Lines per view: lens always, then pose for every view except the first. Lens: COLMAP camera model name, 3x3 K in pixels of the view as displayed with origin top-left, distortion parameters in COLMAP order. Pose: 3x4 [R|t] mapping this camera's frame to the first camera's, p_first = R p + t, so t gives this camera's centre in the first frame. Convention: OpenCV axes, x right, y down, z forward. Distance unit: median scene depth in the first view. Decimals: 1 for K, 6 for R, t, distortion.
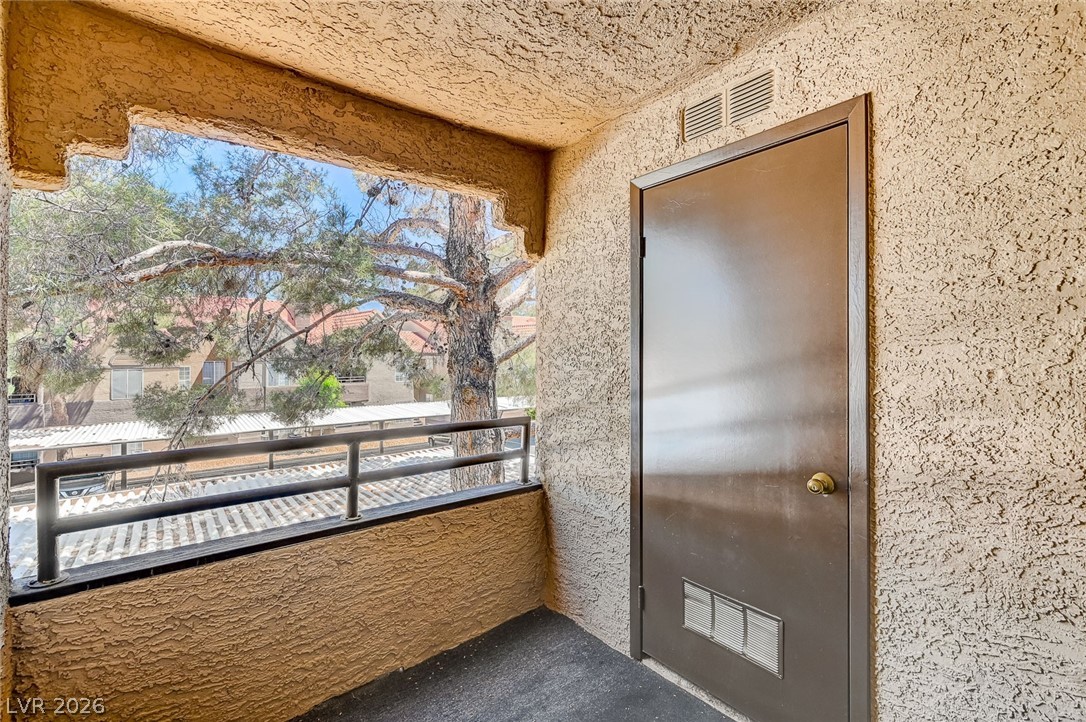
lens RADIAL K [[478.3, 0, 532.0], [0, 478.3, 357.2], [0, 0, 1]] dist [-0.000239, -0.000068]
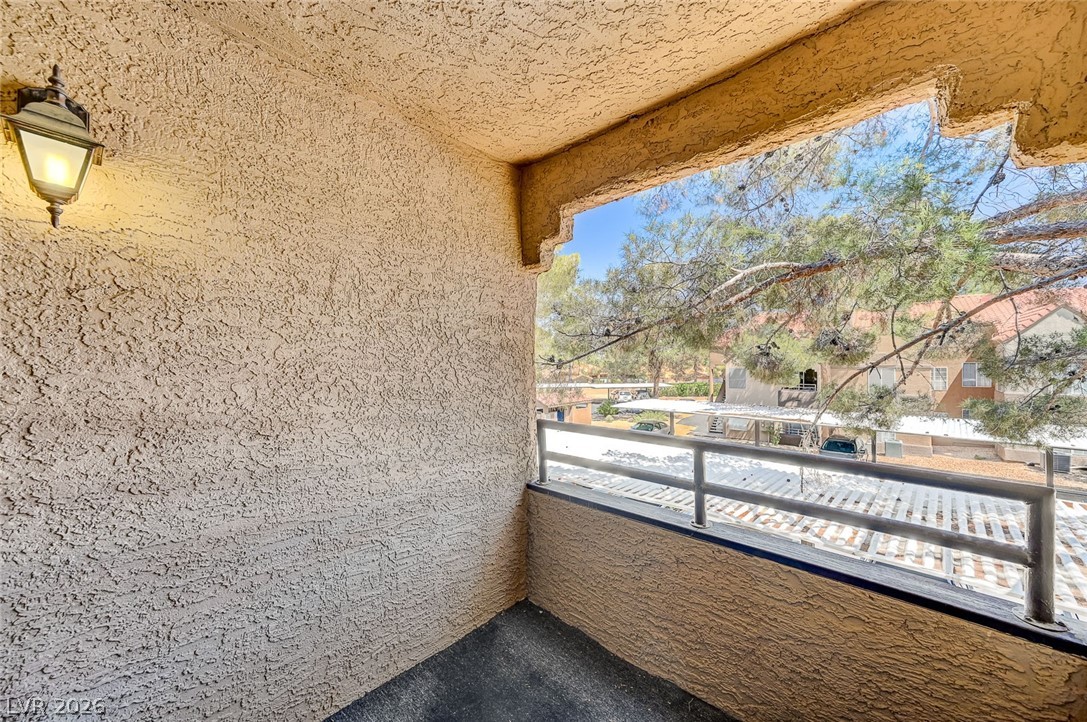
lens RADIAL K [[422.5, 0, 581.5], [0, 422.5, 366.5], [0, 0, 1]] dist [0.021739, 0.000065]
pose [[0.185618, 0.020614, -0.982406, 0.417898], [-0.001865, 0.999786, 0.020627, -0.010492], [0.982620, -0.001996, 0.185616, 0.563913]]
